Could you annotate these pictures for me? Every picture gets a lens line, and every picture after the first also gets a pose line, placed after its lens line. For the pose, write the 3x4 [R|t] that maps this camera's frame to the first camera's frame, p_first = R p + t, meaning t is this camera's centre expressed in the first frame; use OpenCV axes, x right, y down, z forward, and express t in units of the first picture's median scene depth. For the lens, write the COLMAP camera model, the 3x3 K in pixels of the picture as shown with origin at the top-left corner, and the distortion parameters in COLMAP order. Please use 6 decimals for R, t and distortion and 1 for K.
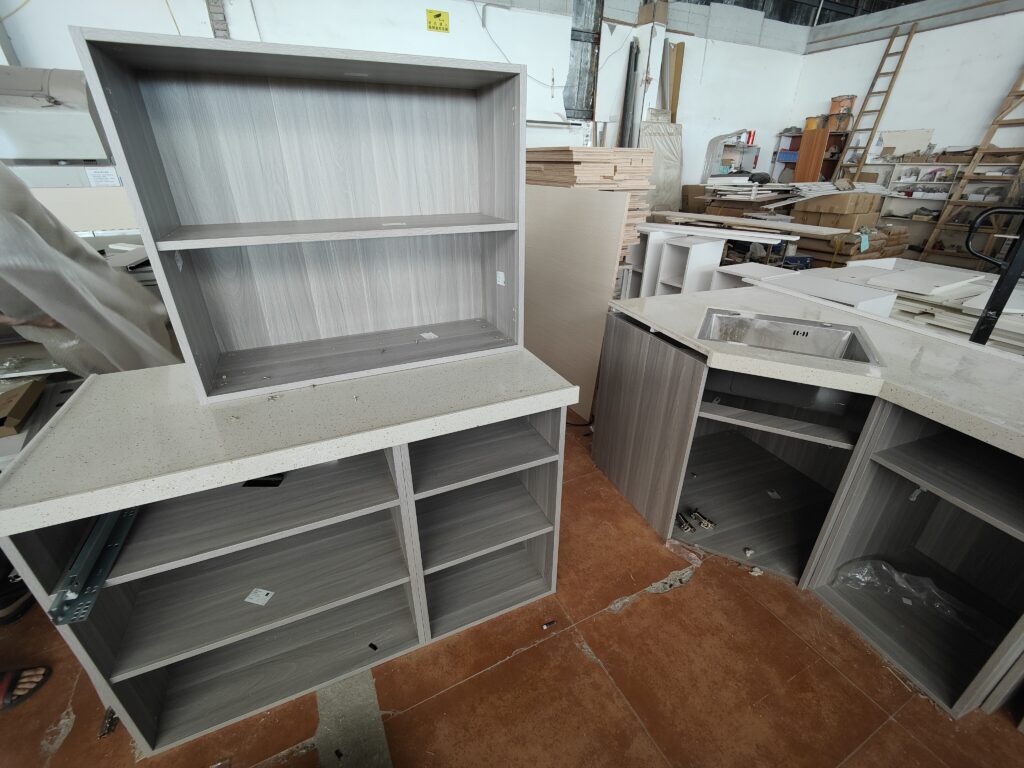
lens RADIAL K [[457.2, 0, 508.1], [0, 457.2, 384.0], [0, 0, 1]] dist [0.000766, -0.000638]
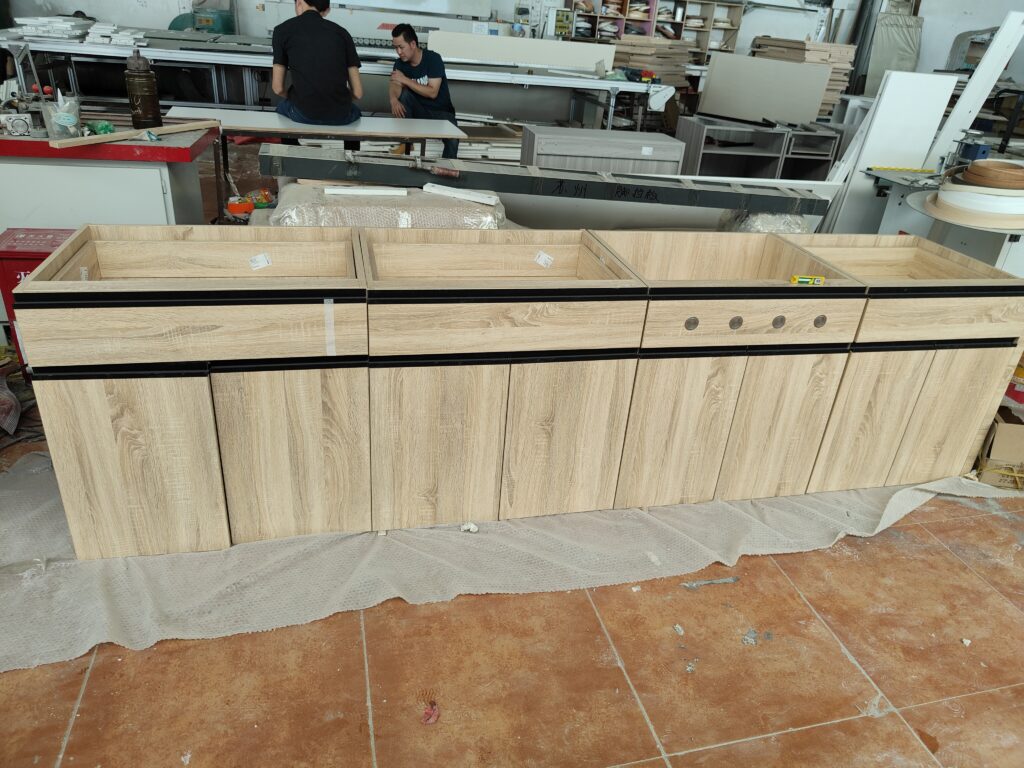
lens RADIAL K [[717.7, 0, 530.5], [0, 717.7, 363.7], [0, 0, 1]] dist [0.006687, -0.001810]
pose [[0.976261, 0.156857, -0.149365, -0.147511], [-0.158277, 0.987392, 0.002407, 0.448052], [0.147859, 0.021291, 0.988779, -0.961290]]
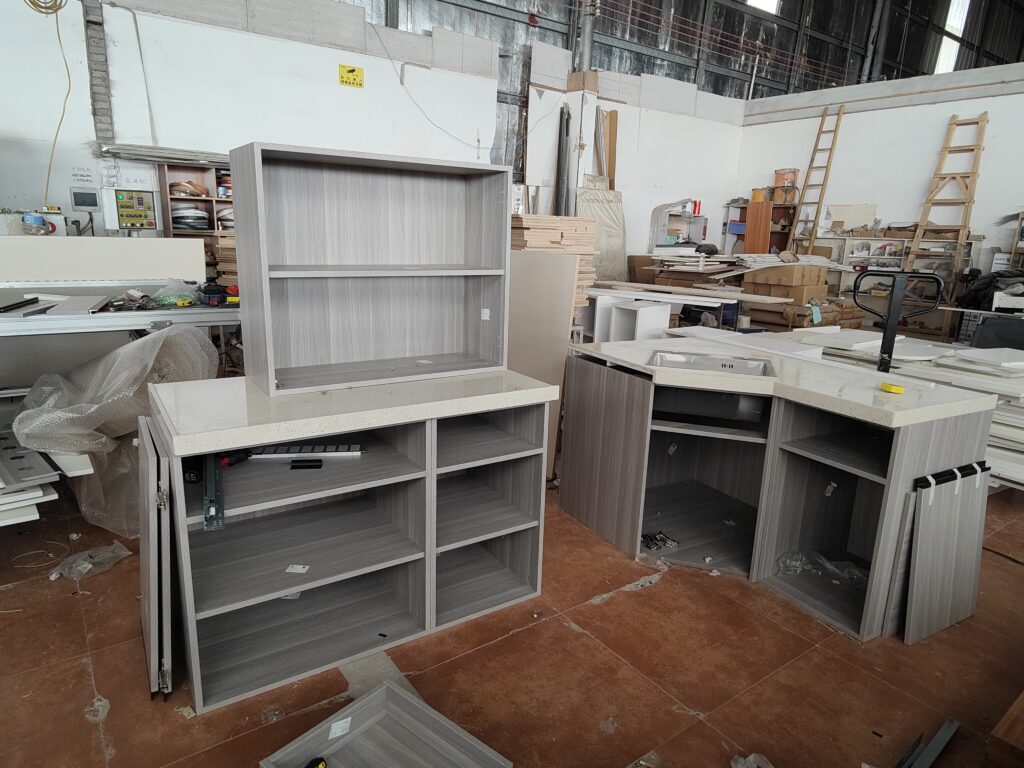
lens RADIAL K [[657.1, 0, 512.0], [0, 657.1, 384.0], [0, 0, 1]] dist [0.028841, -0.000503]
pose [[0.986526, -0.009606, 0.163321, -0.066989], [0.044470, 0.976434, -0.211186, 0.092547], [-0.157444, 0.215604, 0.963705, -0.188878]]
